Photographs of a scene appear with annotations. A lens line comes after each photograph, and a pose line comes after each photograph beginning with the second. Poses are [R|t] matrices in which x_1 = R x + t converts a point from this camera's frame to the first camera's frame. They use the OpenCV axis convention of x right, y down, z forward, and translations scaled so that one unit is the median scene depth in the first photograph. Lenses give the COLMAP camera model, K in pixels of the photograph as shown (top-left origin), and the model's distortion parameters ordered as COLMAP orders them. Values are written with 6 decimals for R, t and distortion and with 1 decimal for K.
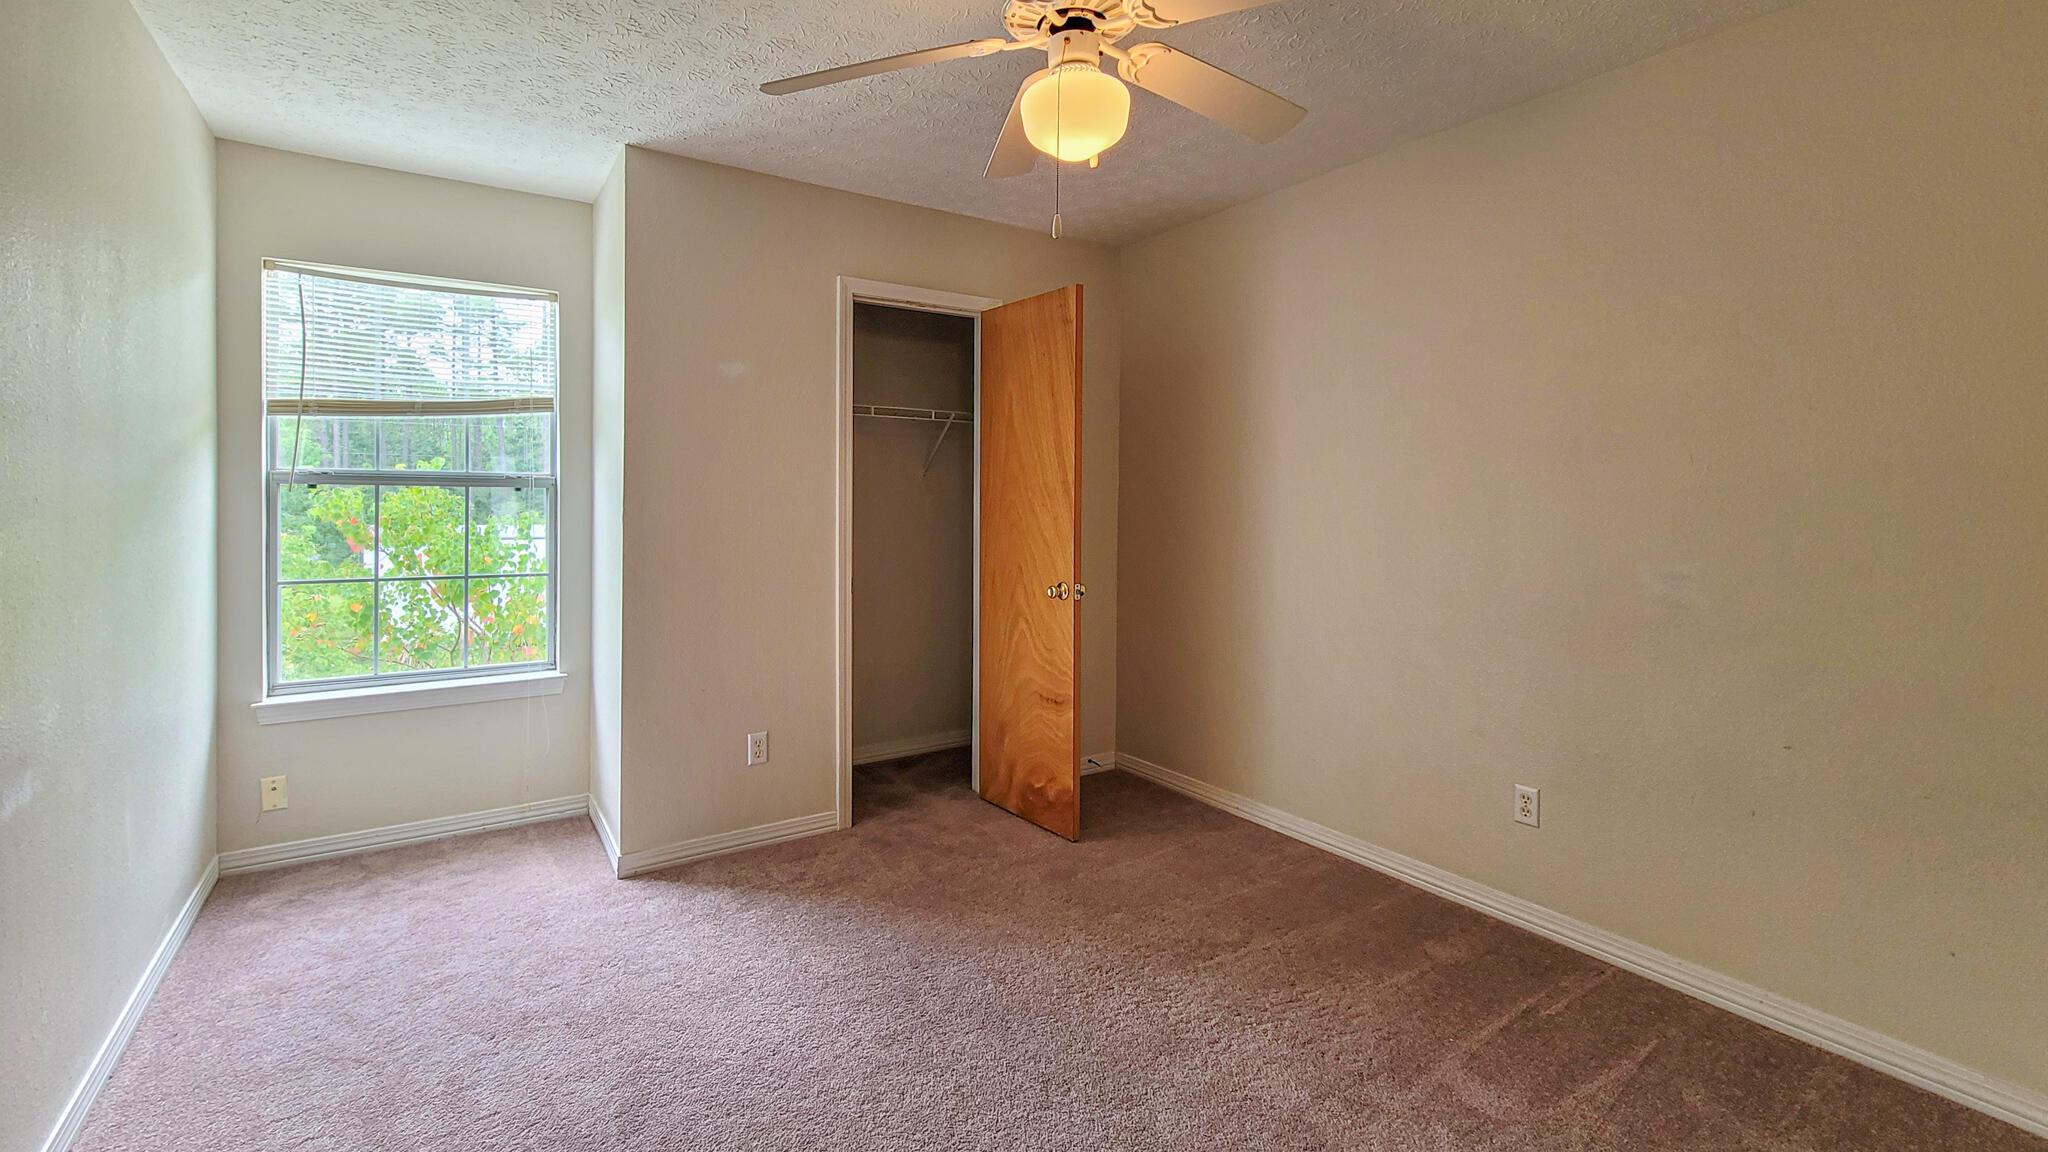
lens RADIAL K [[881.9, 0, 1028.2], [0, 881.9, 511.6], [0, 0, 1]] dist [-0.000010, -0.000037]
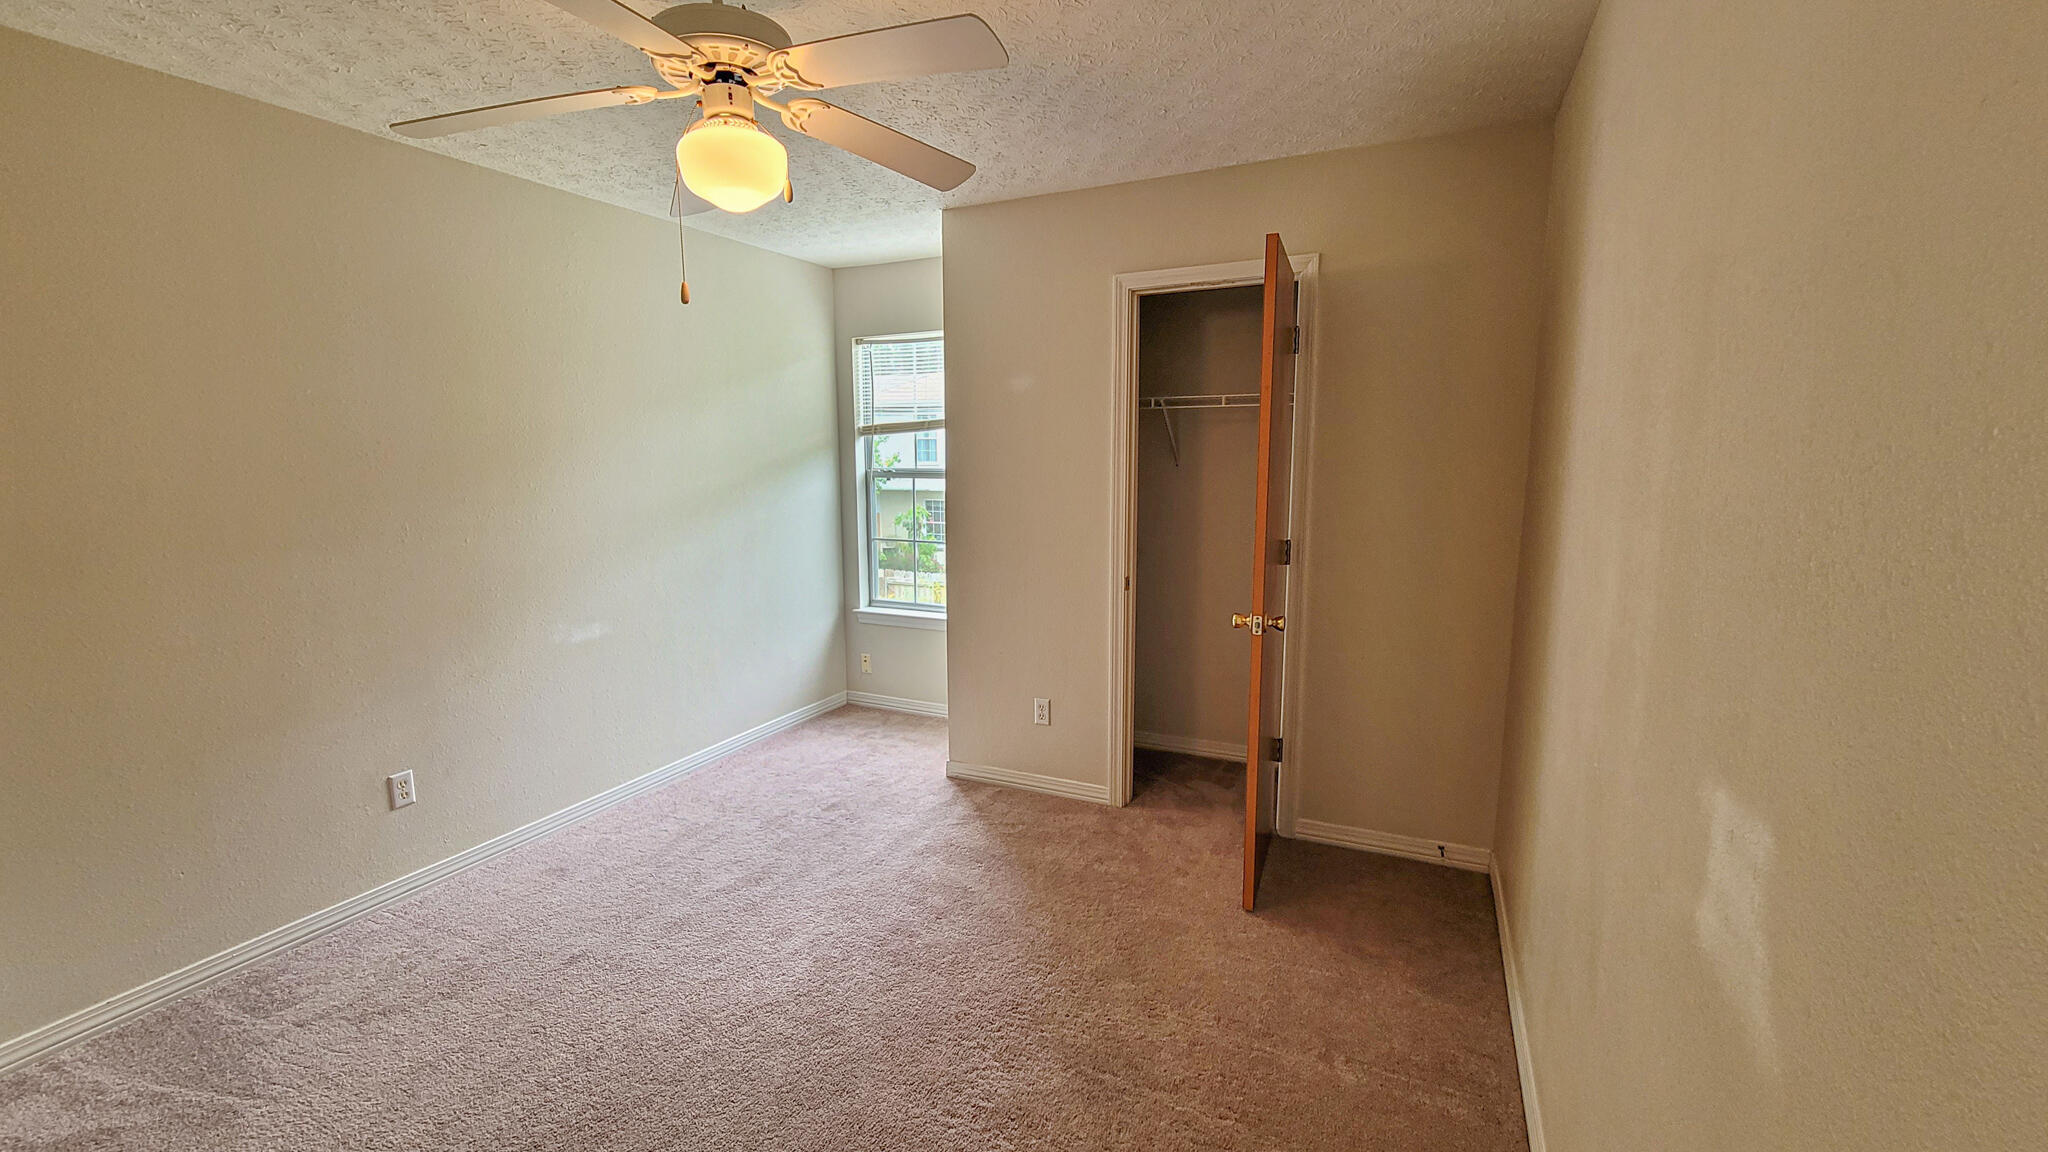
lens RADIAL K [[860.3, 0, 989.4], [0, 860.3, 576.9], [0, 0, 1]] dist [-0.001136, -0.000254]
pose [[0.480706, 0.118061, -0.868898, 0.657836], [0.007508, 0.990305, 0.138711, -0.070513], [0.876850, -0.073203, 0.475158, 0.427030]]
